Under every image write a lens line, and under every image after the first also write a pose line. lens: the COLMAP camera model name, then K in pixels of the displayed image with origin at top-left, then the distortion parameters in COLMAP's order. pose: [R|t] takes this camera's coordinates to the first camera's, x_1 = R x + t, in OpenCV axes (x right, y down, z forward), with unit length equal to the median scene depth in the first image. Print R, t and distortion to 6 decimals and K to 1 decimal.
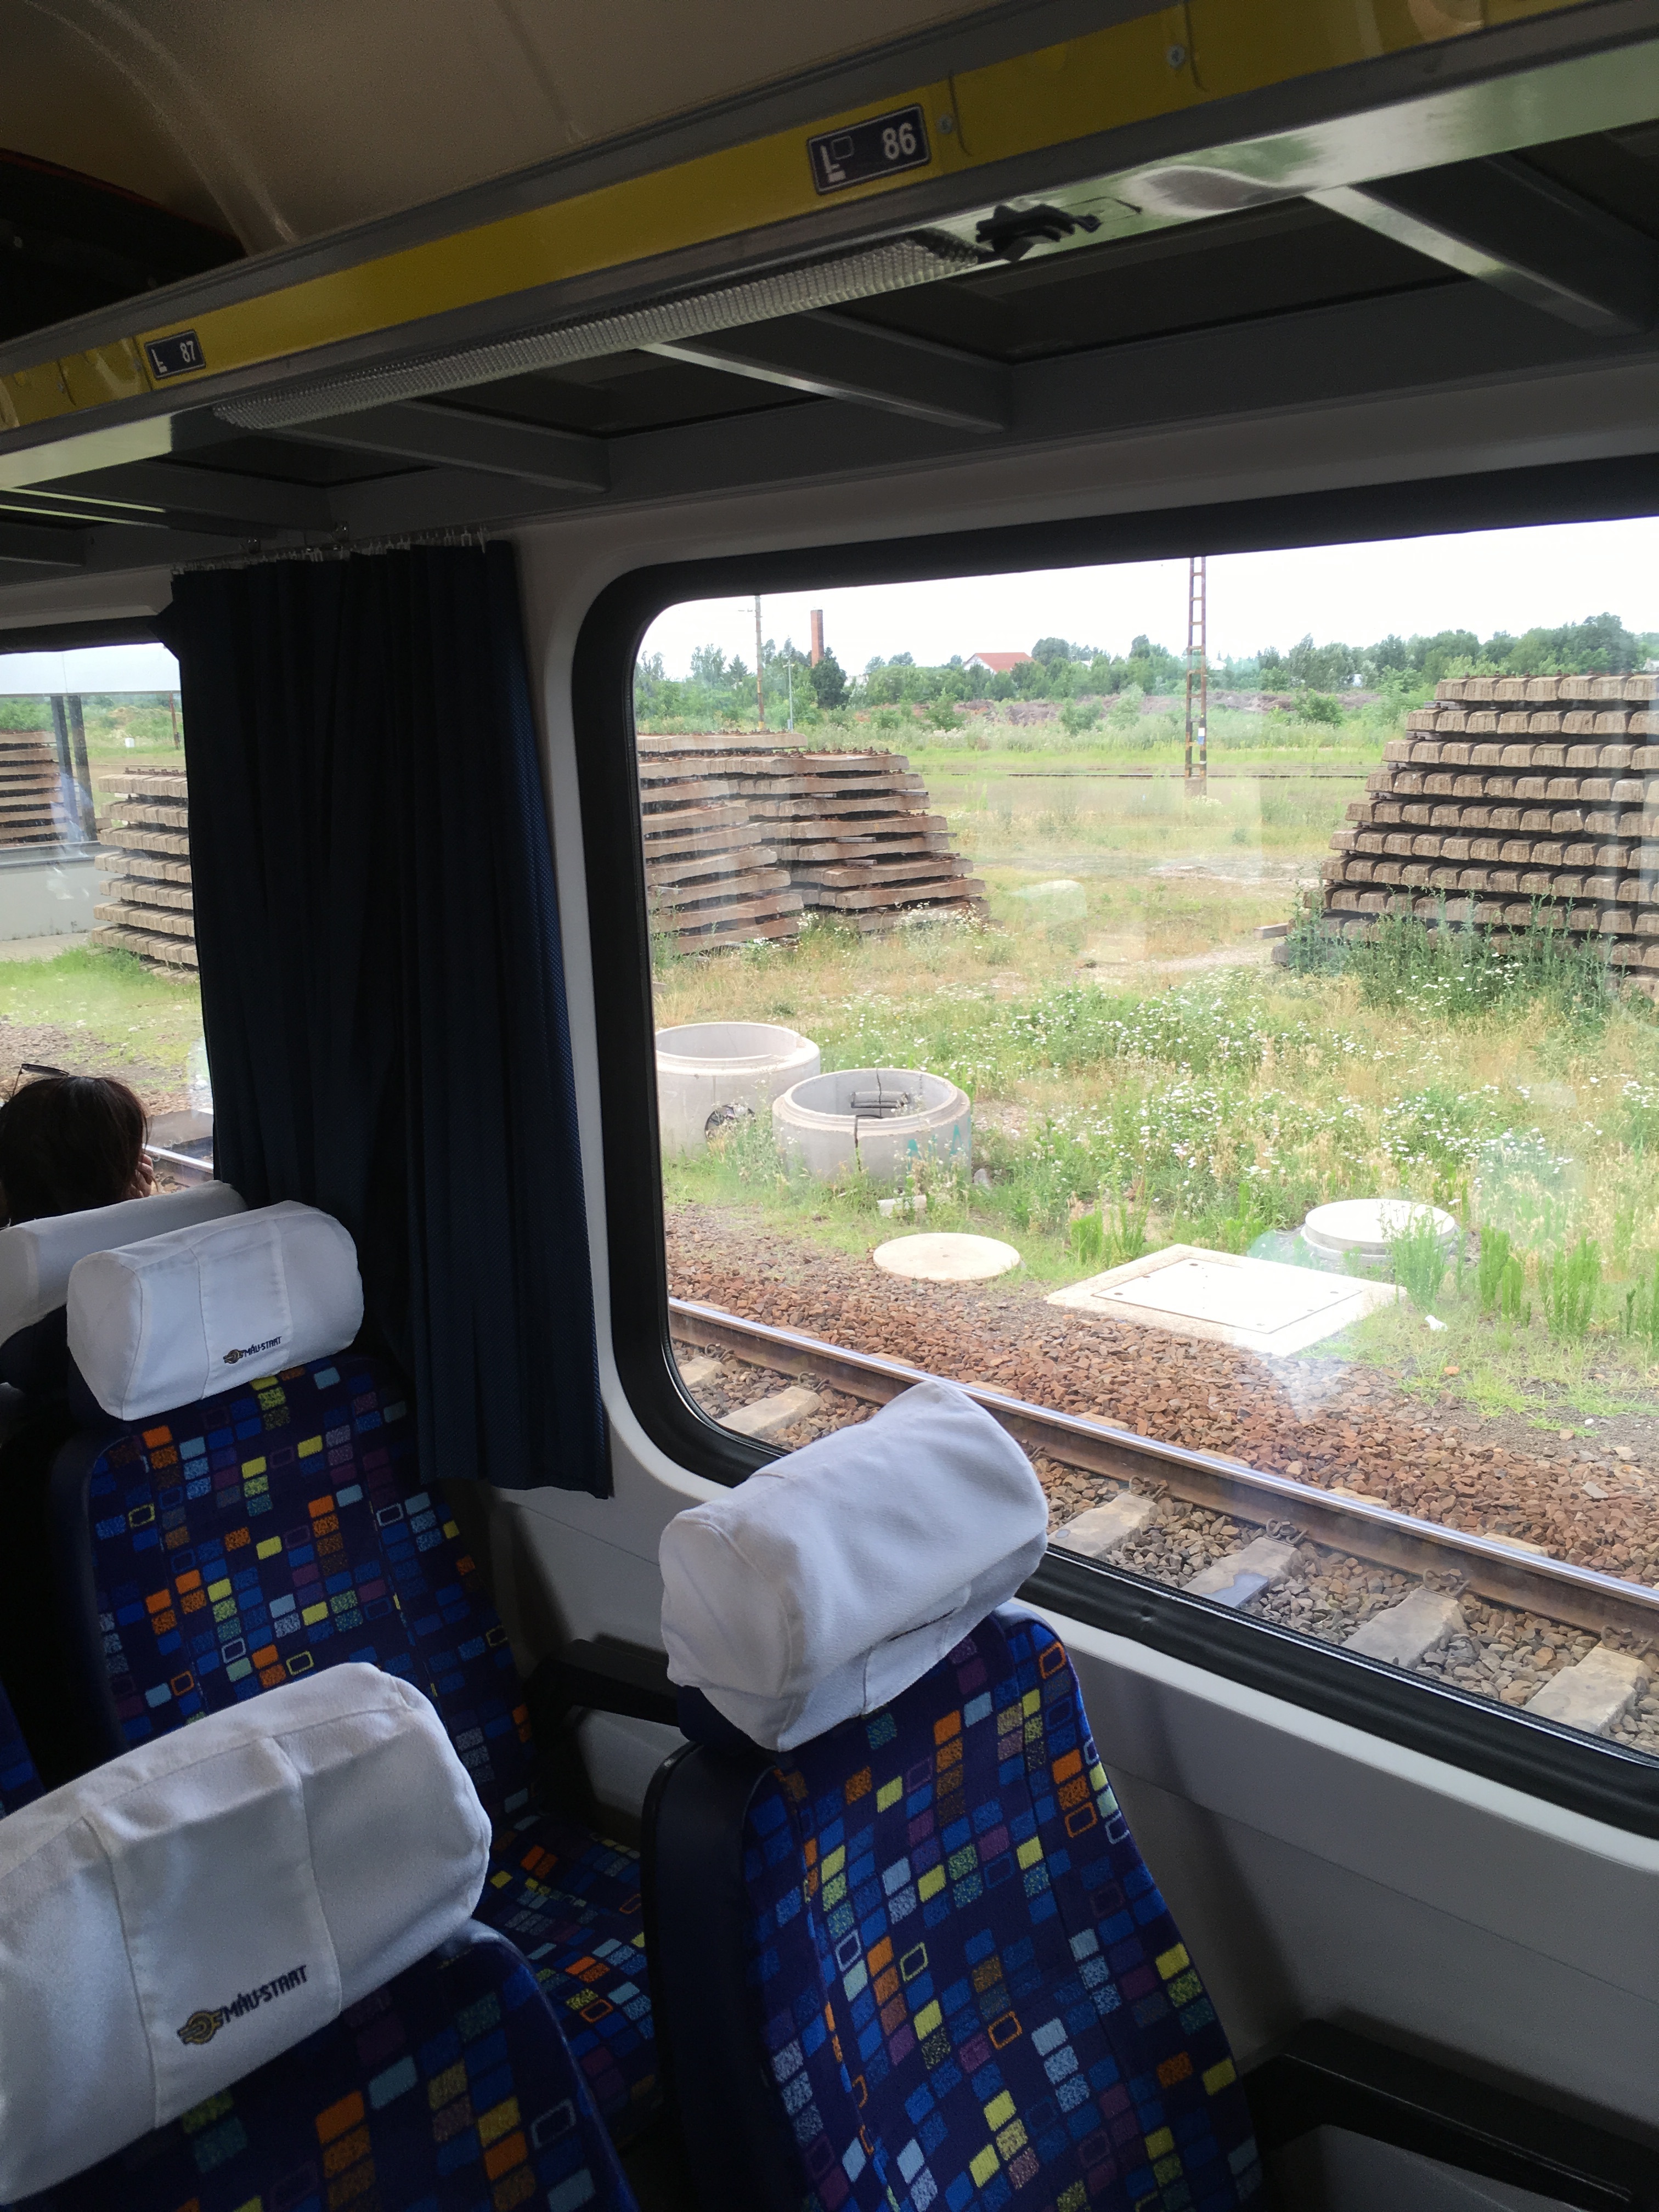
lens RADIAL K [[1937.1, 0, 826.2], [0, 1937.1, 1099.6], [0, 0, 1]] dist [0.048663, -0.022712]
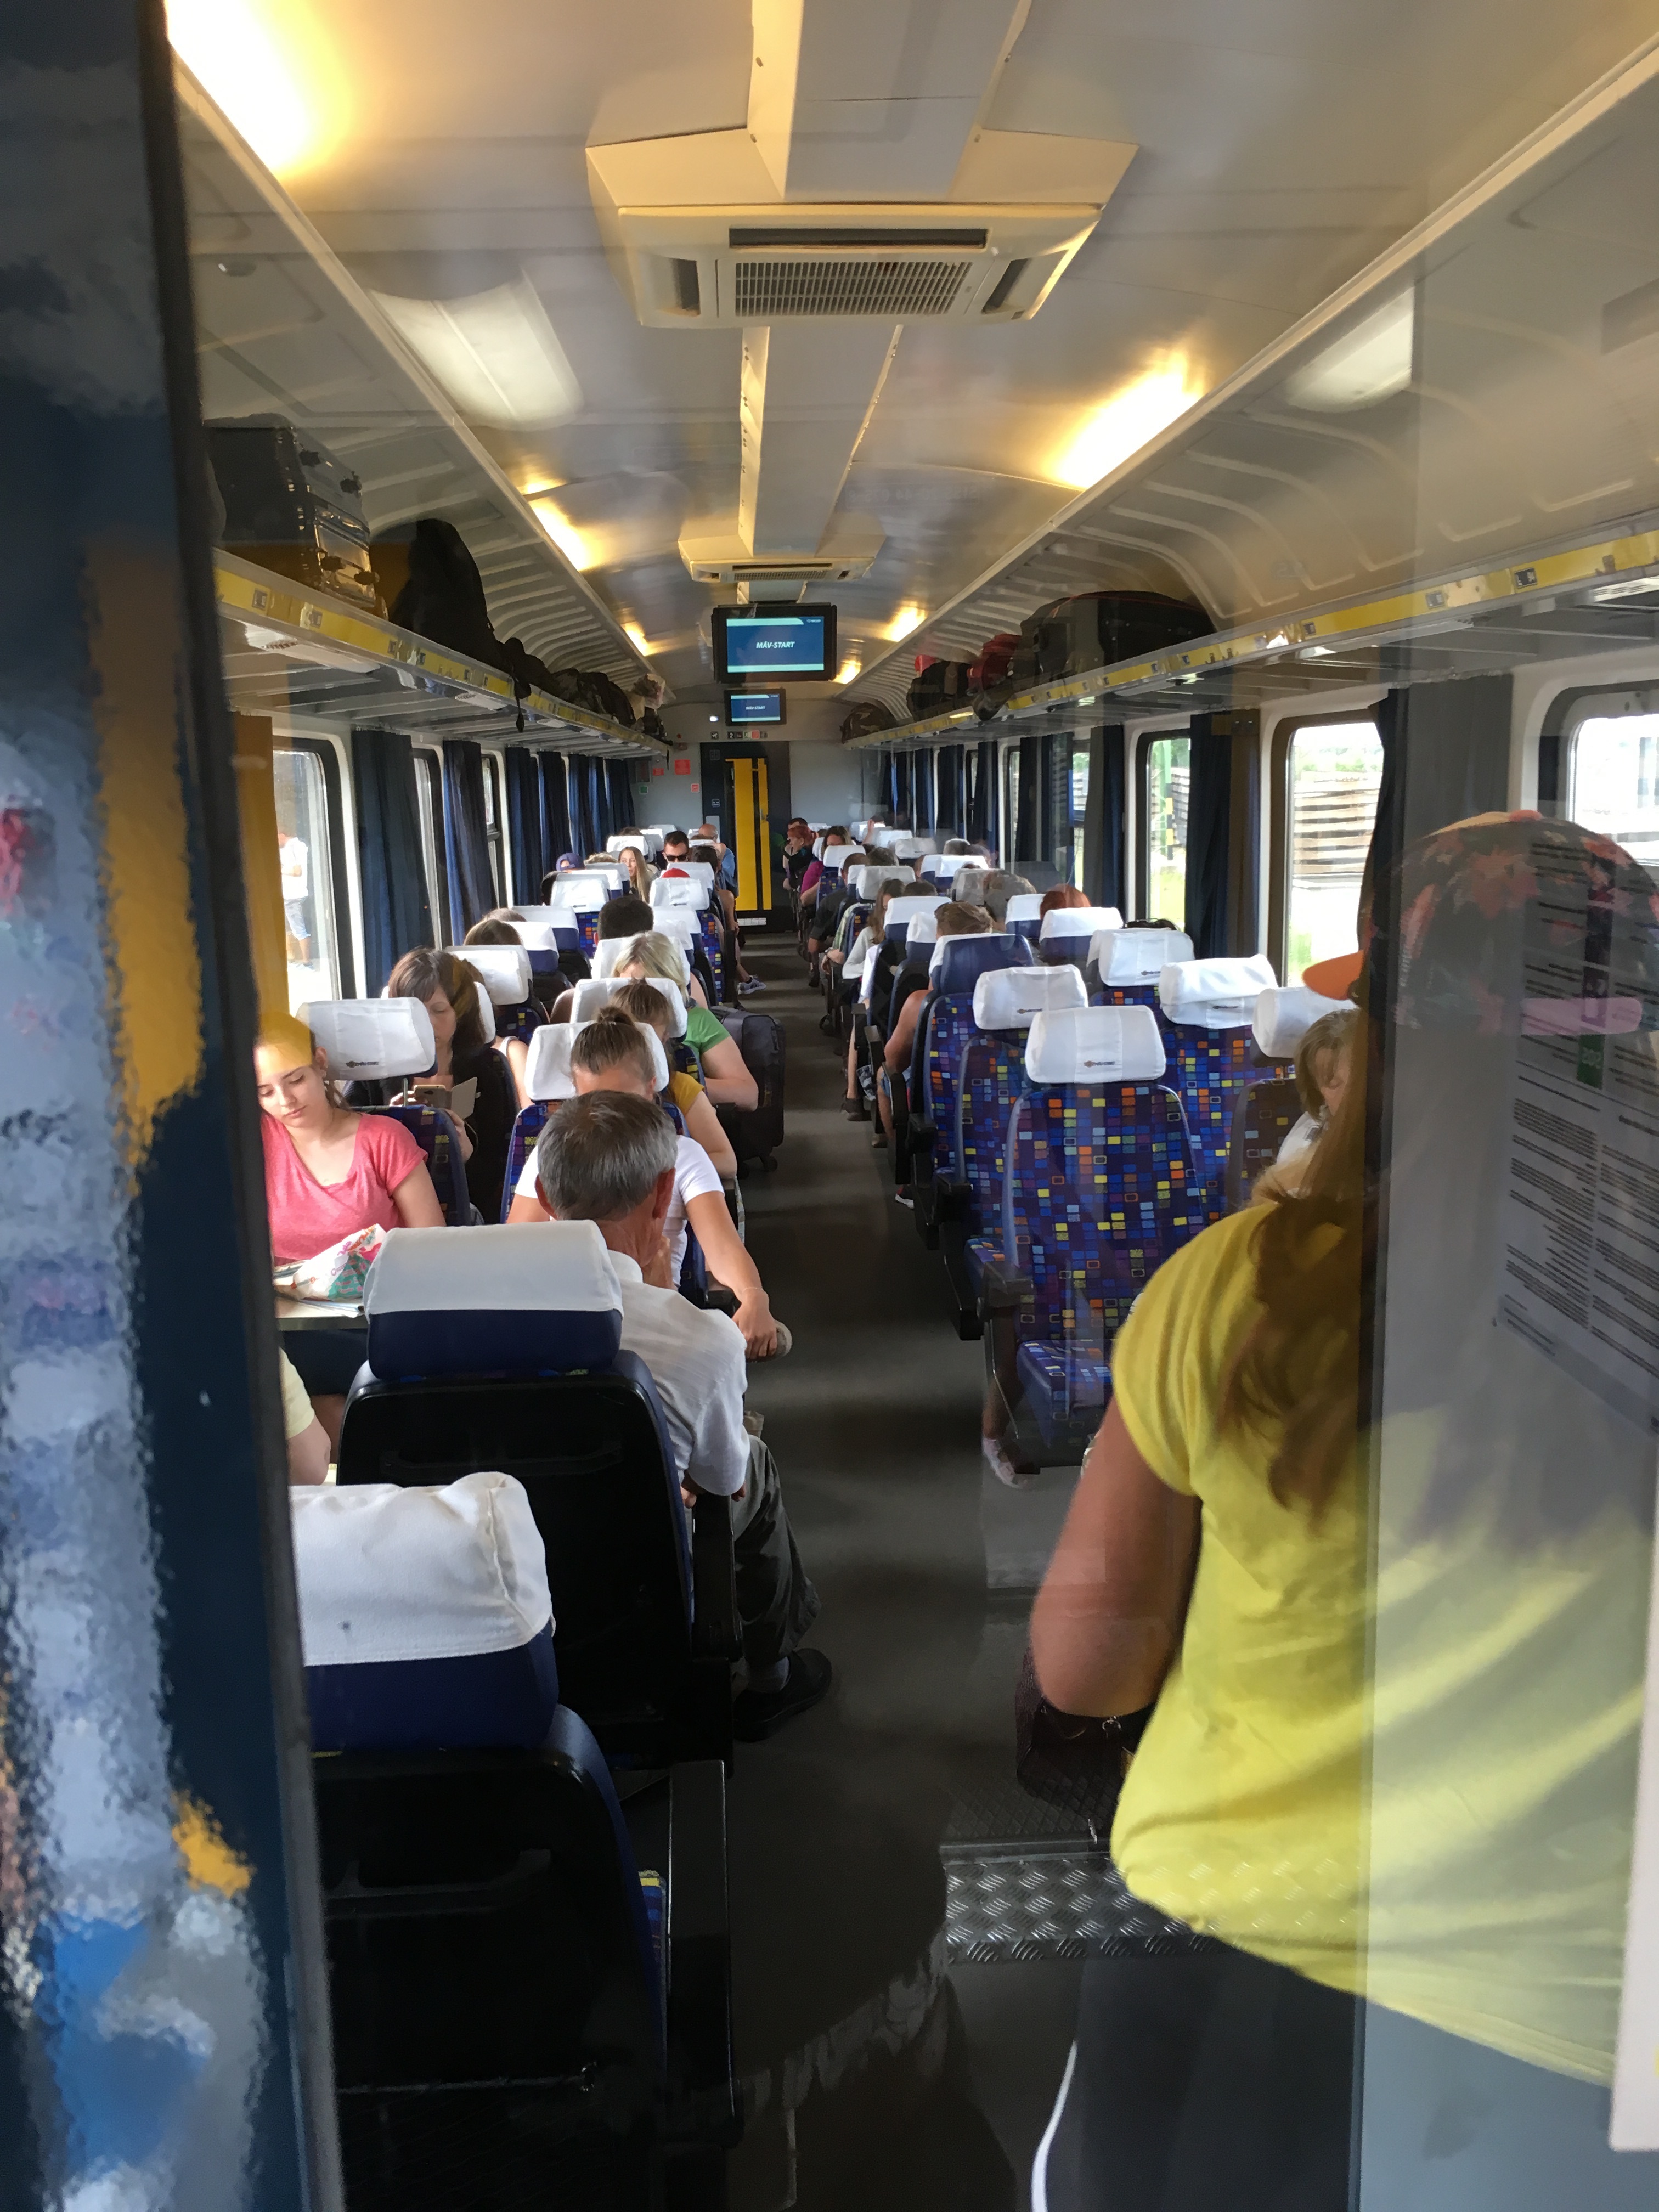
lens RADIAL K [[1937.1, 0, 833.0], [0, 1937.1, 1108.2], [0, 0, 1]] dist [0.048663, -0.022712]
pose [[0.737517, 0.142823, -0.660053, 1.433899], [-0.158271, 0.986715, 0.036661, 0.320417], [0.656521, 0.077429, 0.750324, -1.656578]]
